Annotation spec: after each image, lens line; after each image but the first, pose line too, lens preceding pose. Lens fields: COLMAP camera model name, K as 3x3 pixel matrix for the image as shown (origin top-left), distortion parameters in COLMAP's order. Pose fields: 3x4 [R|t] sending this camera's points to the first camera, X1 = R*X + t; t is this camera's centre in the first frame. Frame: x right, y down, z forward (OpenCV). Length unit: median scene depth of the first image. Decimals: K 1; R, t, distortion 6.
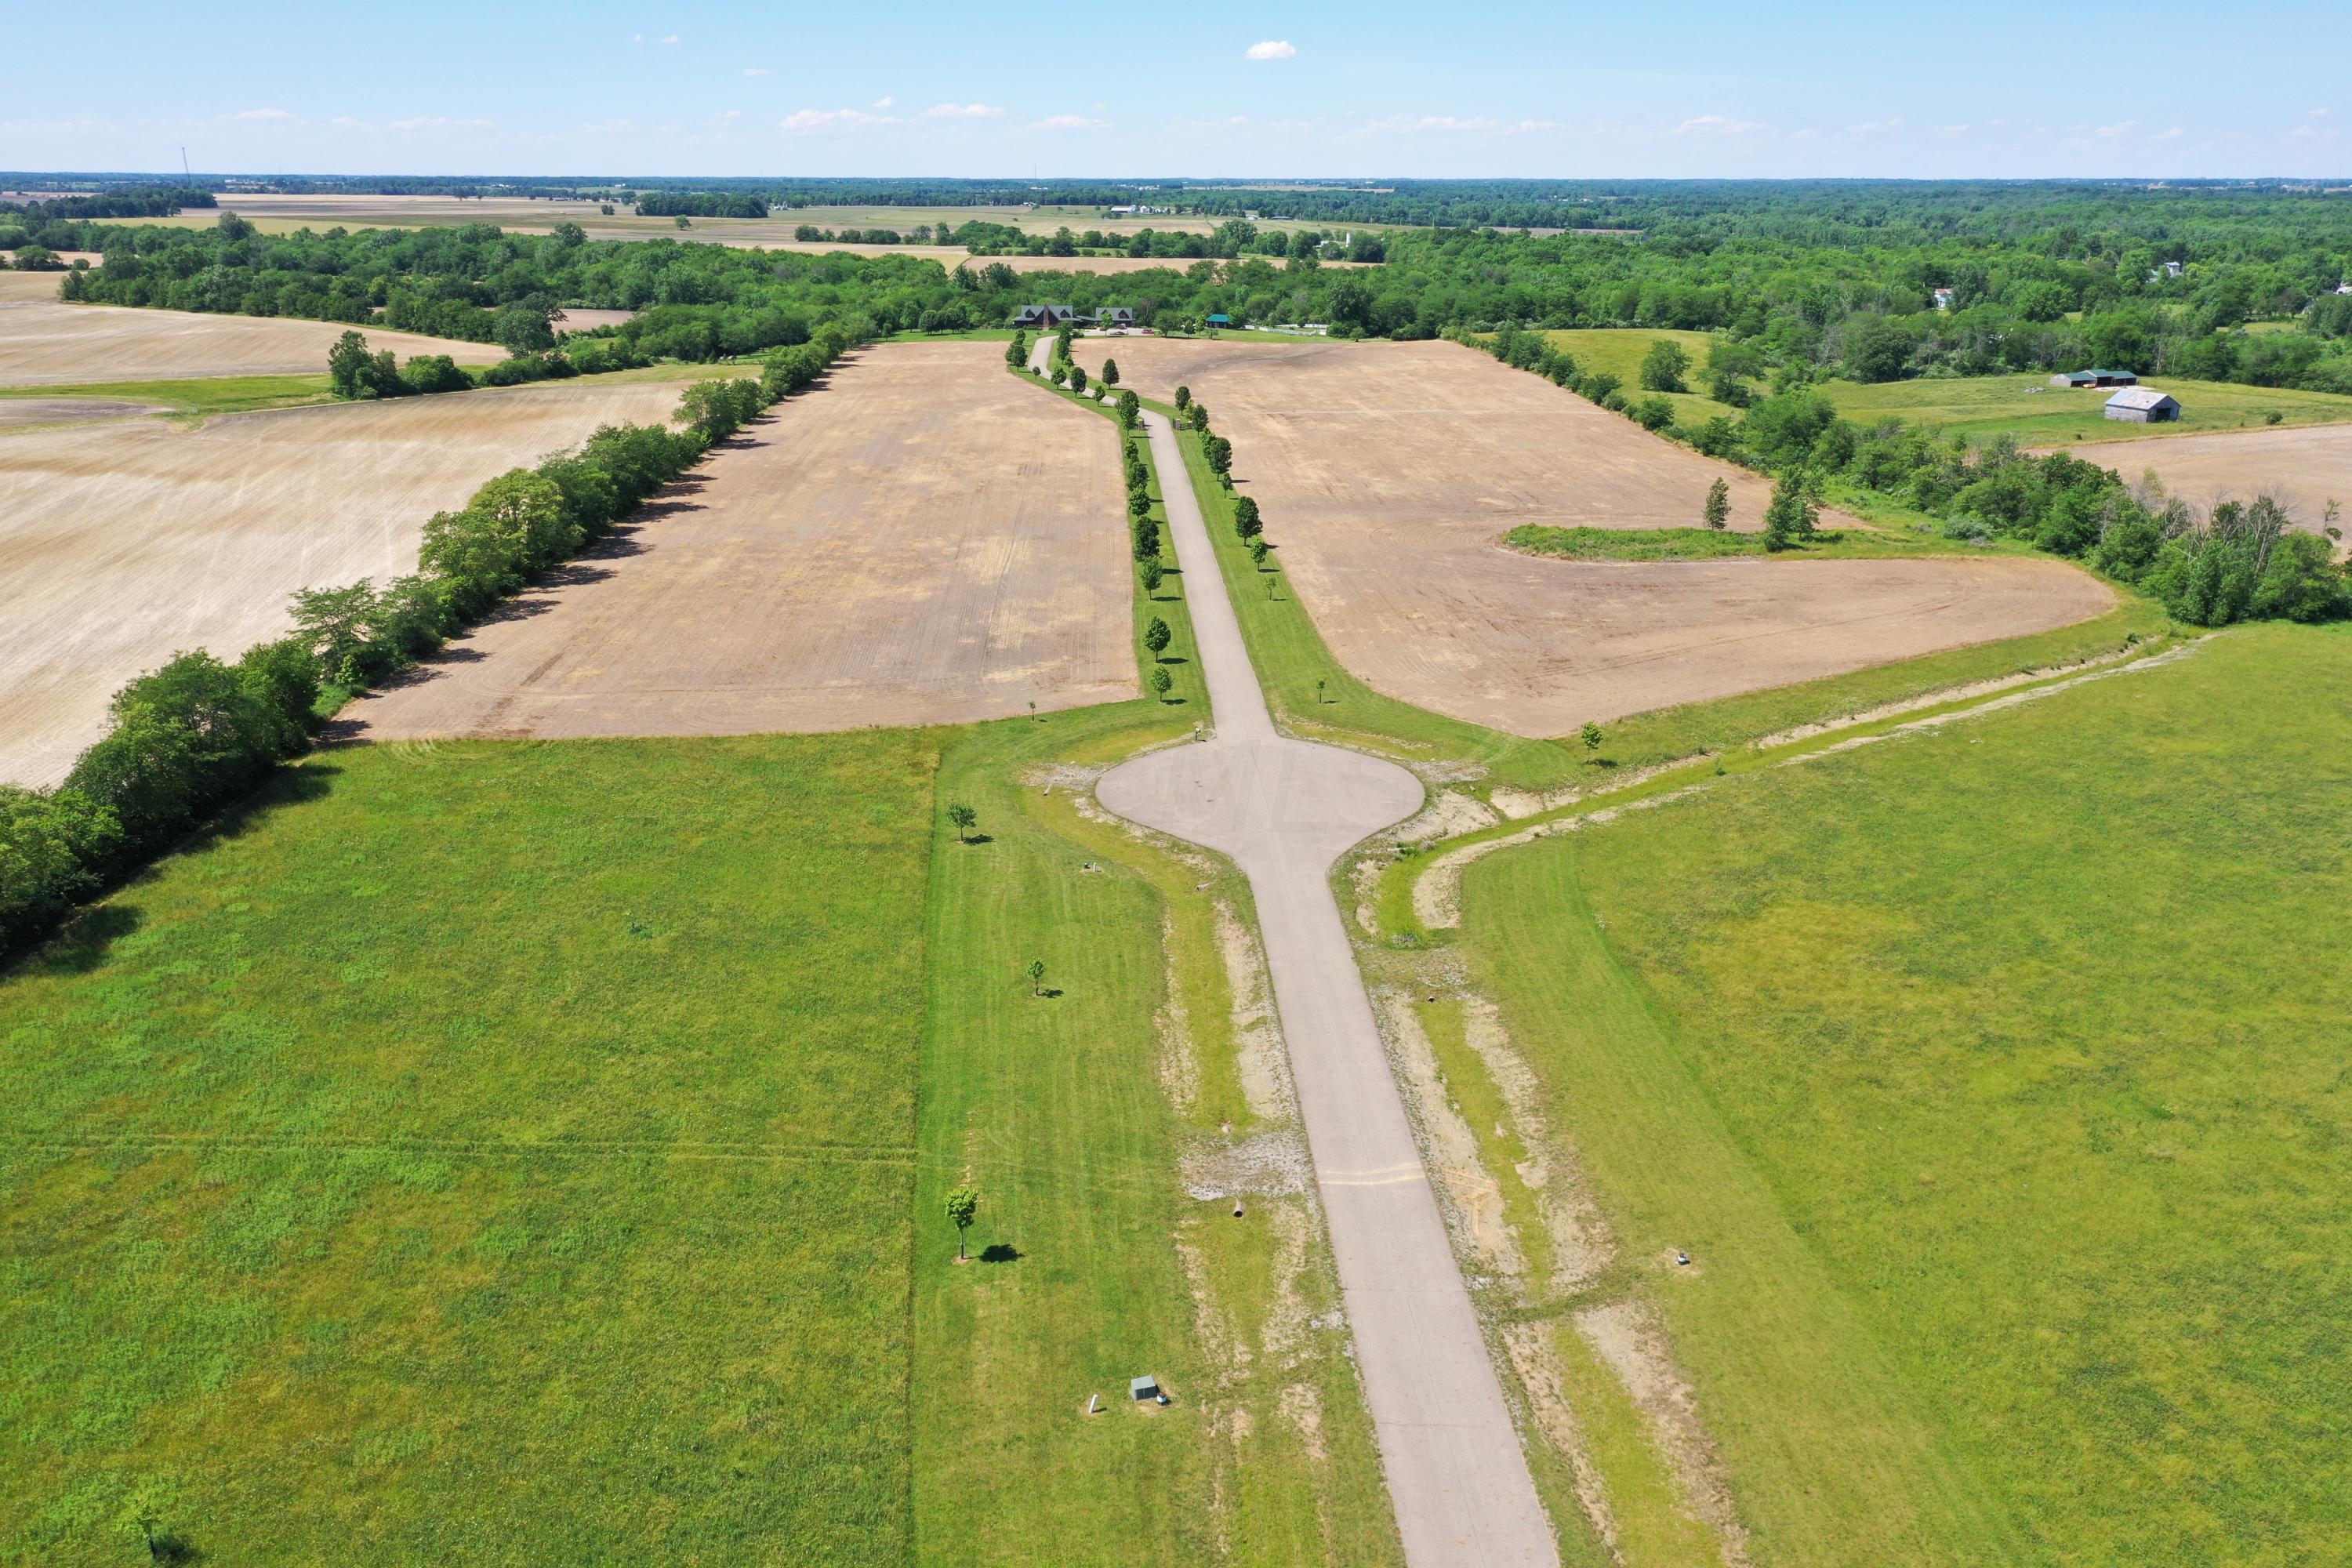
lens RADIAL K [[1871.6, 0, 1176.0], [0, 1871.6, 784.0], [0, 0, 1]] dist [-0.000916, 0.004709]
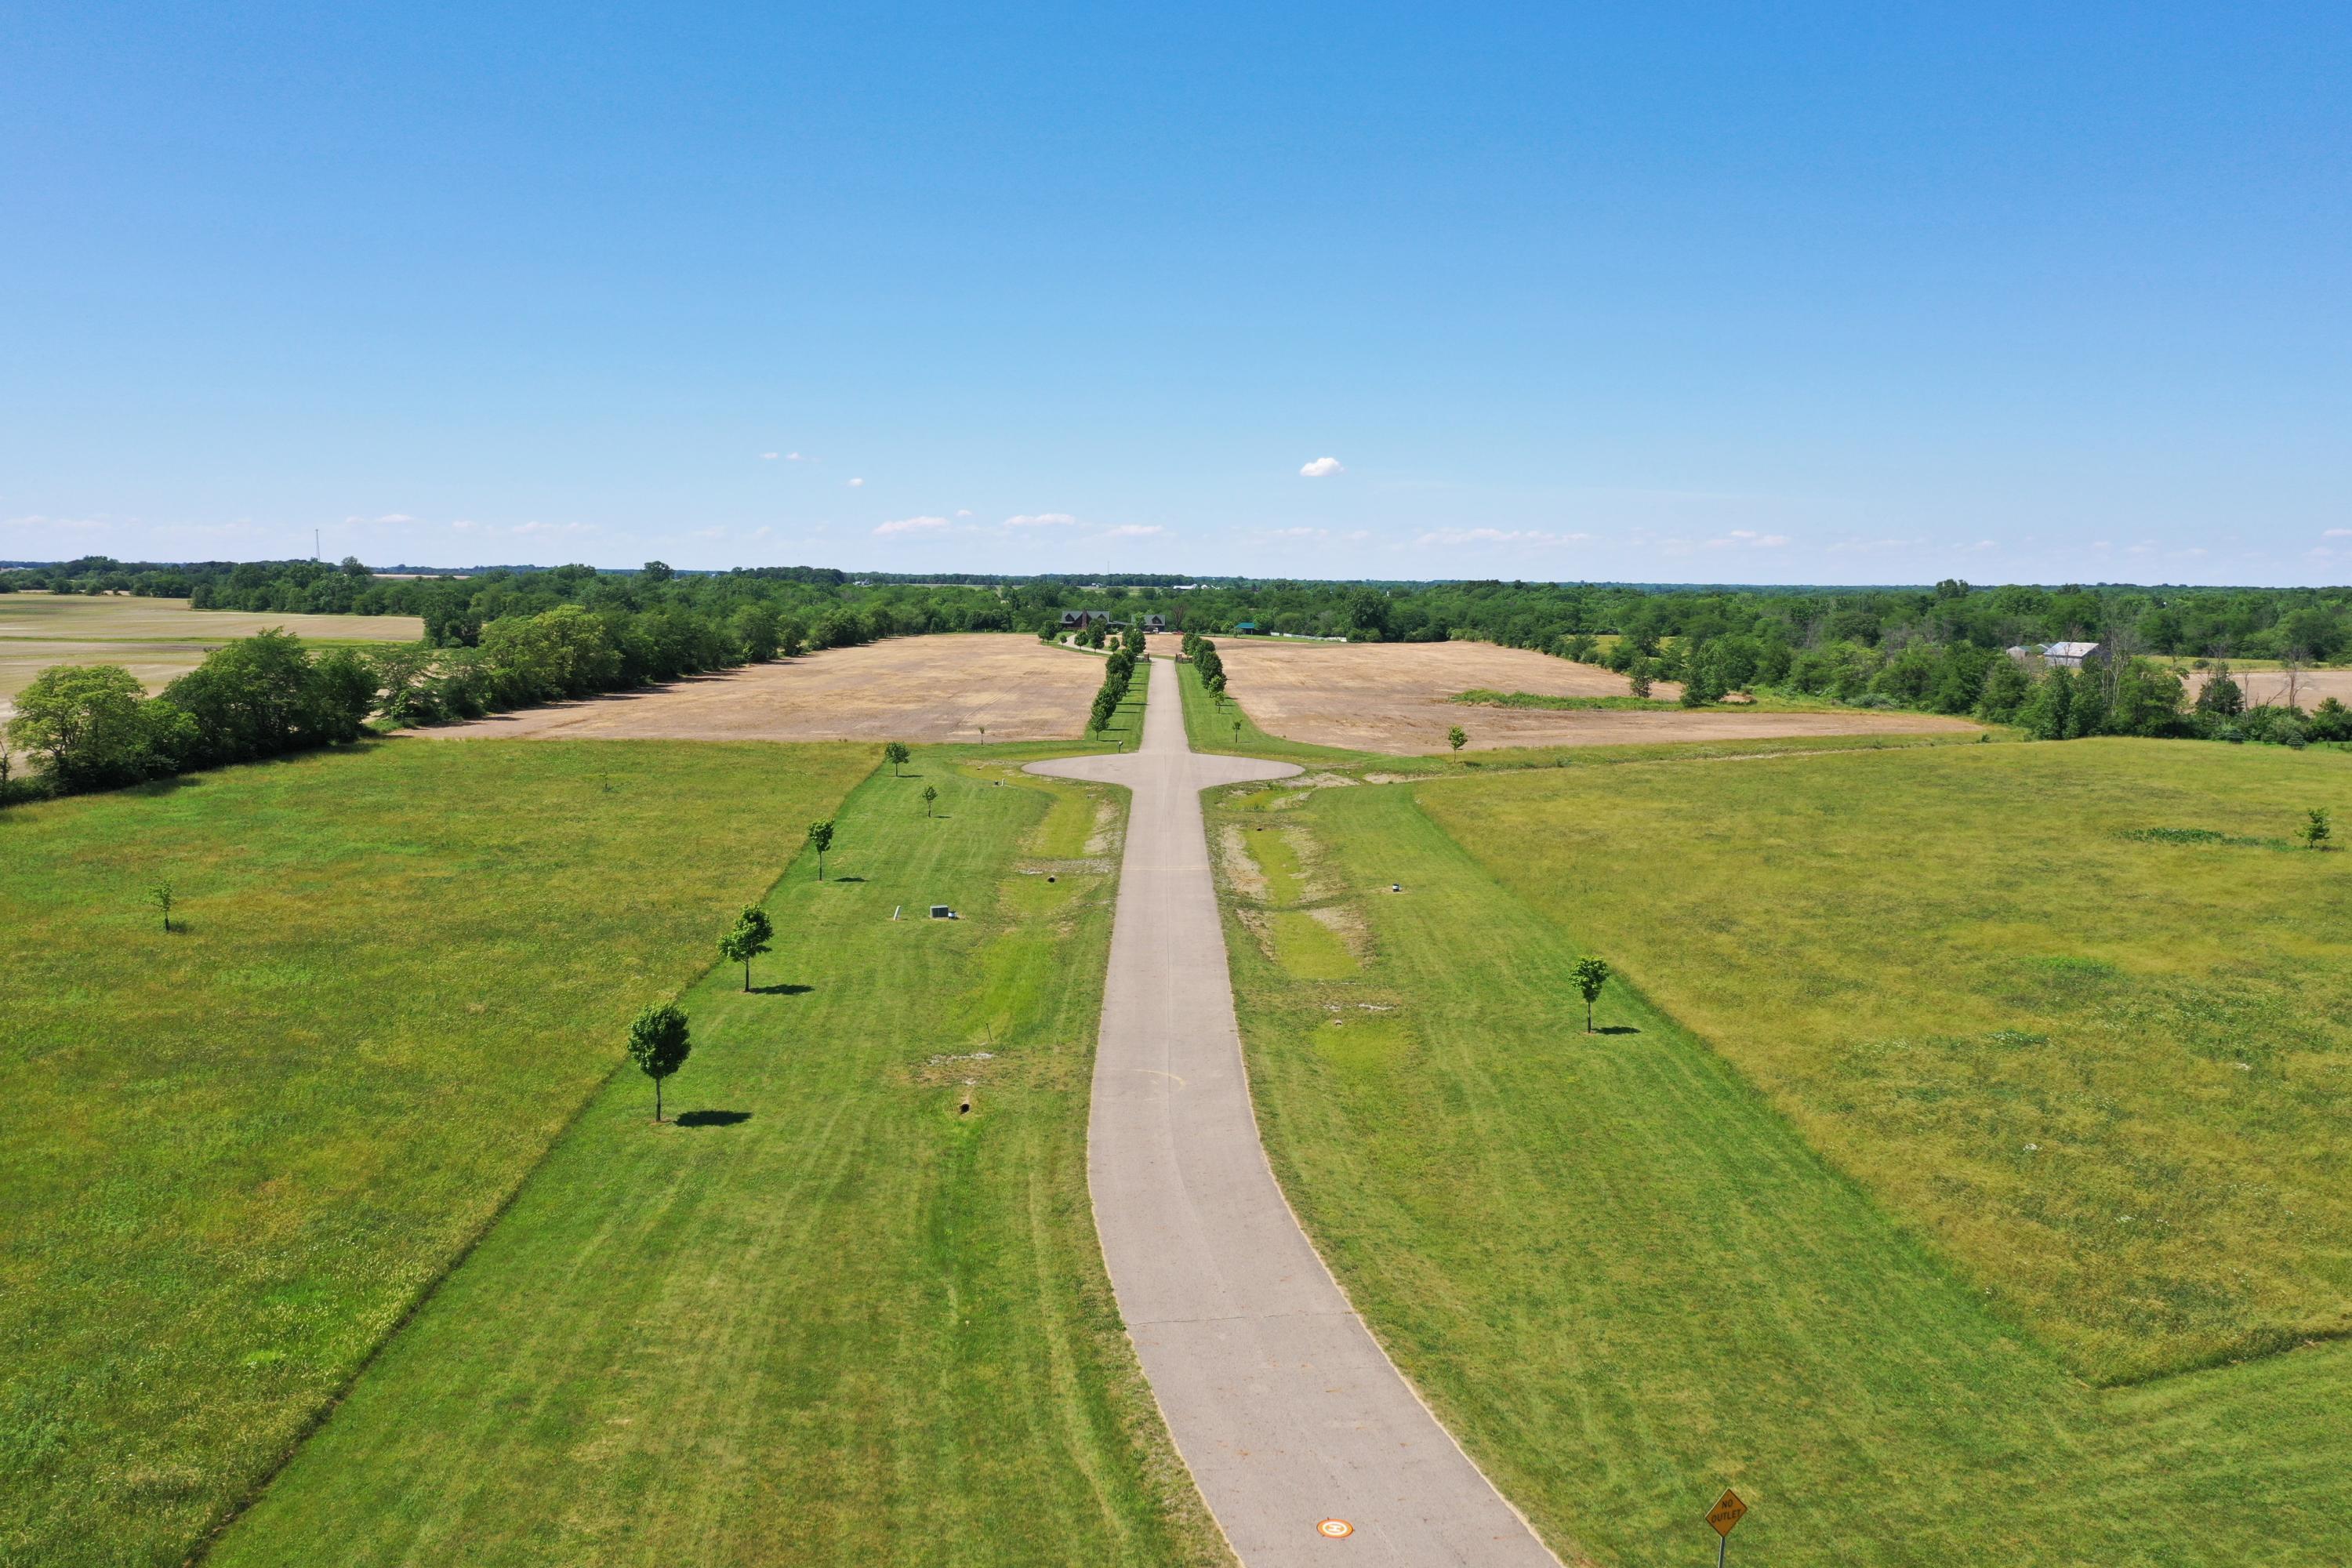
lens RADIAL K [[1871.6, 0, 1176.0], [0, 1871.6, 784.0], [0, 0, 1]] dist [-0.000916, 0.004709]
pose [[0.999216, 0.015417, -0.036476, 0.049529], [-0.022591, 0.978440, -0.205290, 0.130369], [0.032525, 0.205953, 0.978021, -0.067534]]
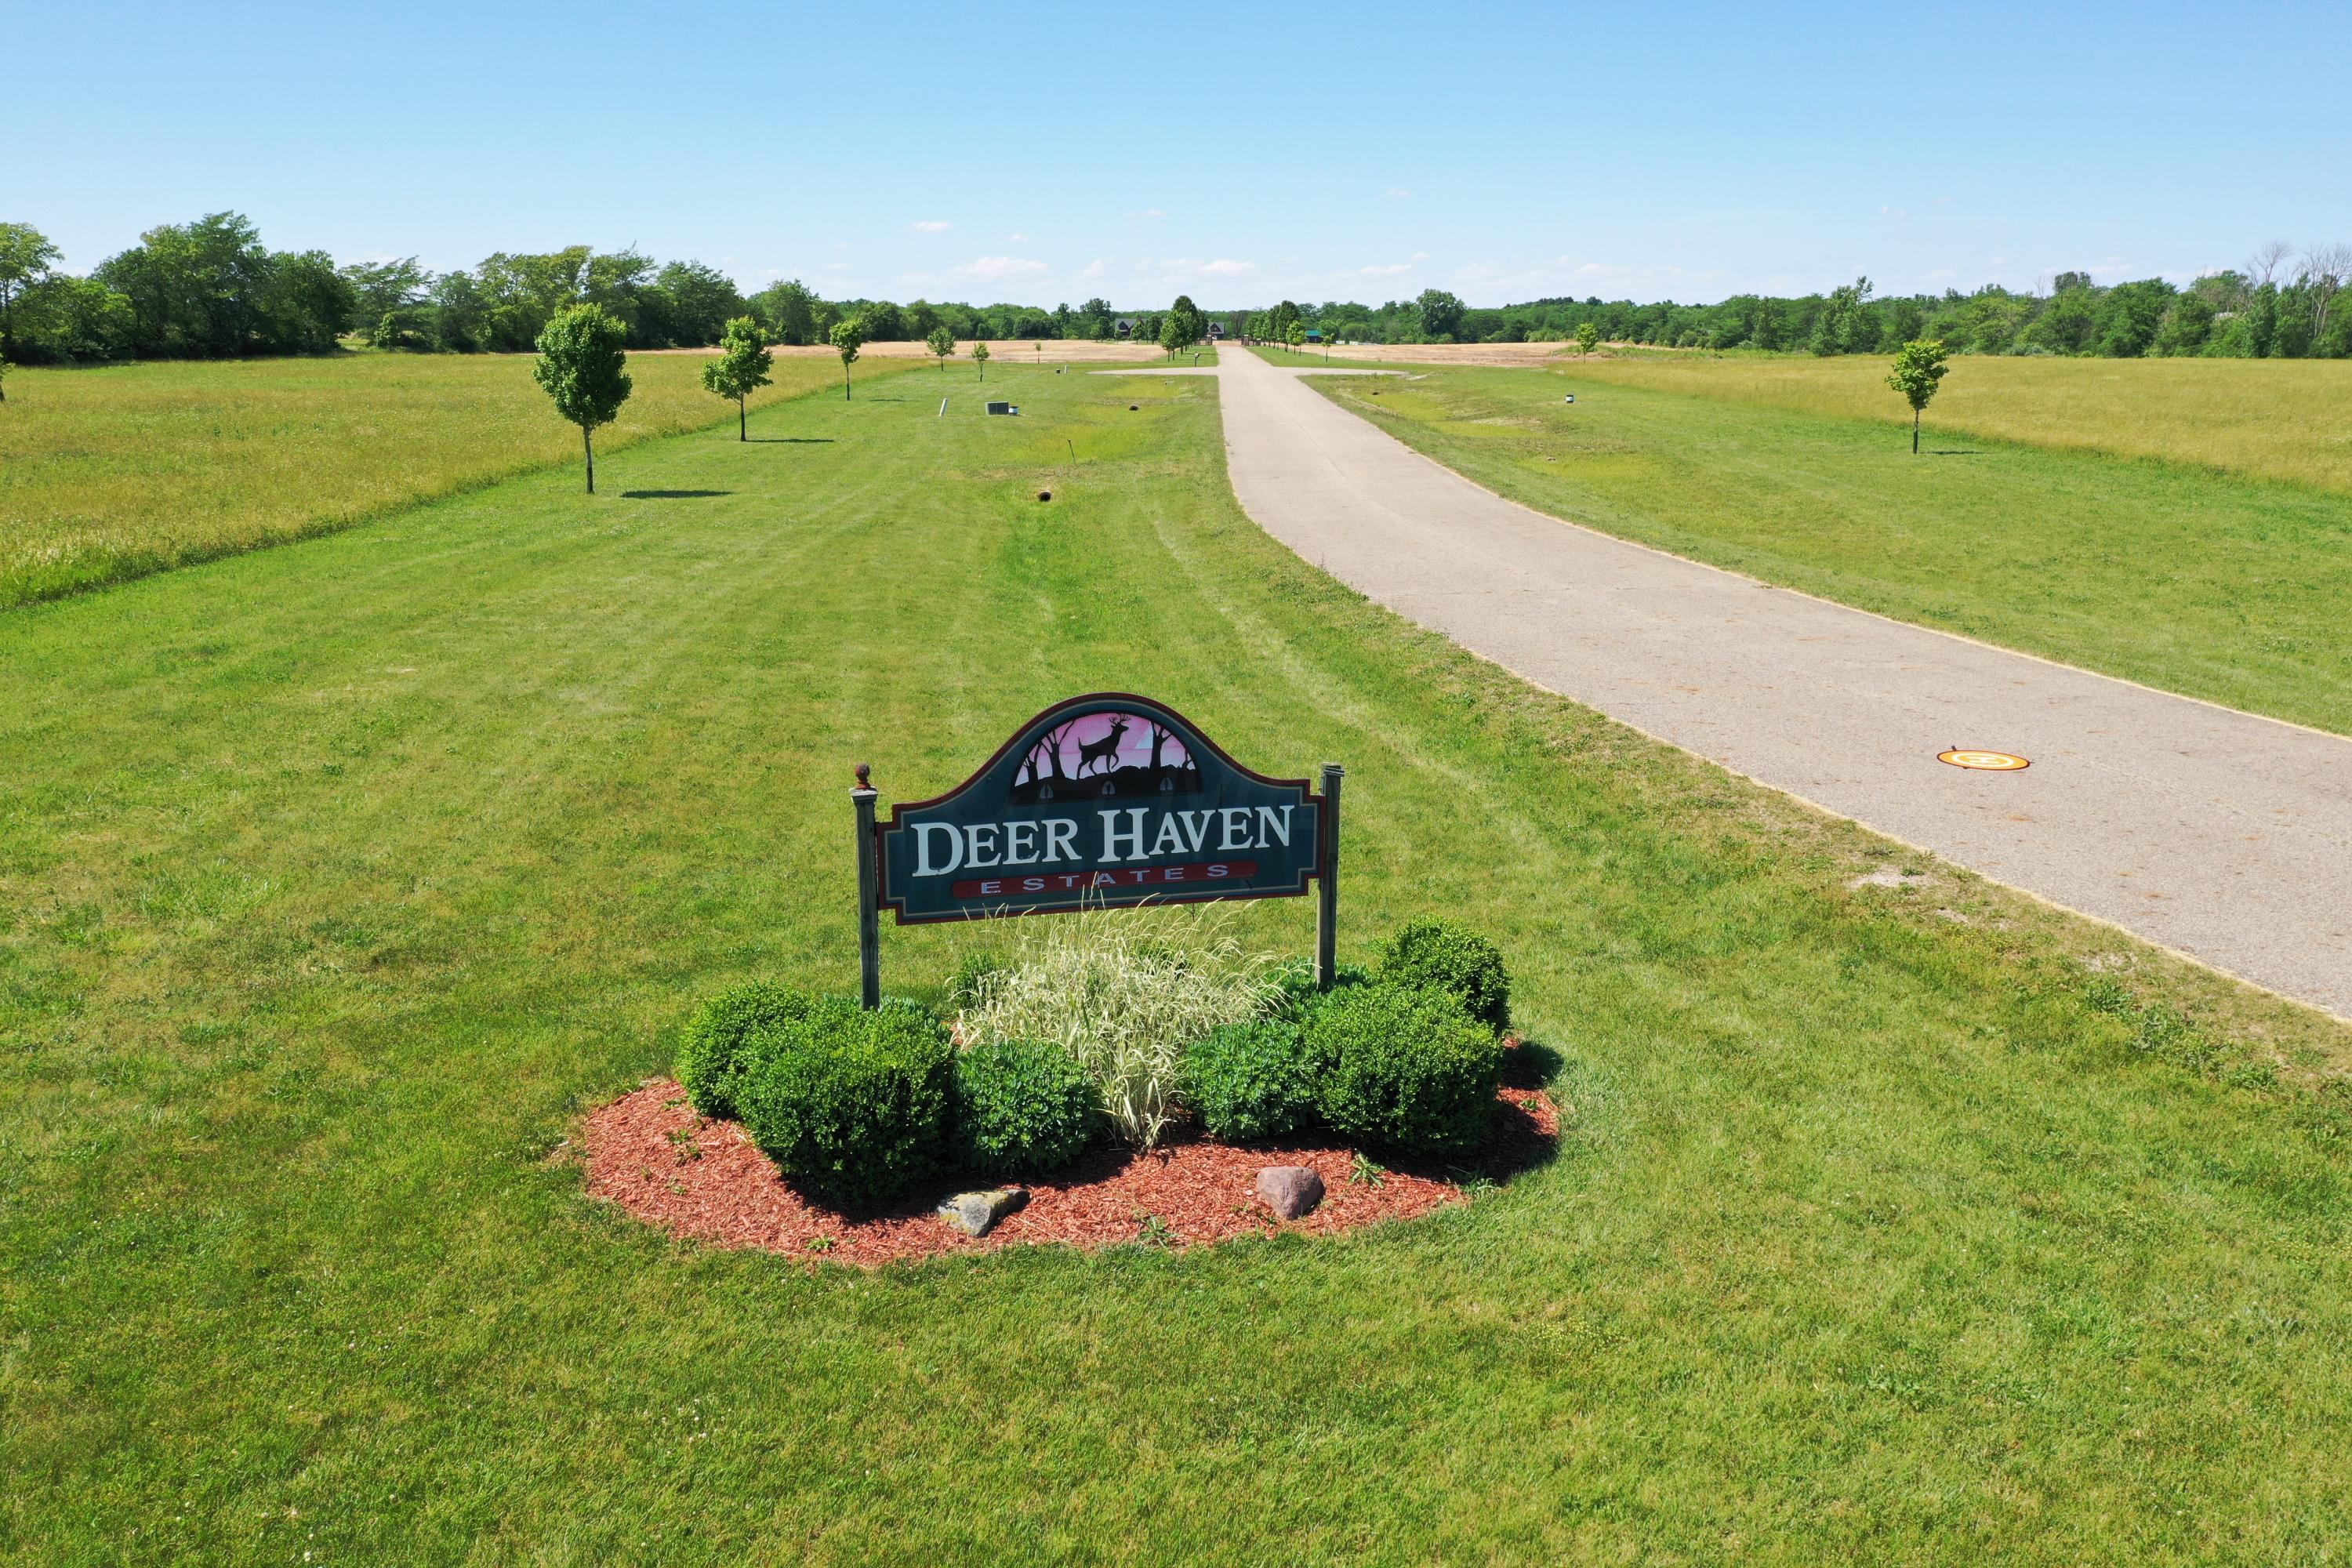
lens RADIAL K [[1874.3, 0, 1176.0], [0, 1874.3, 784.0], [0, 0, 1]] dist [0.010449, 0.003338]
pose [[0.997931, 0.017840, -0.061764, 0.037633], [-0.022502, 0.996882, -0.075629, 0.156727], [0.060222, 0.076862, 0.995221, 0.006611]]
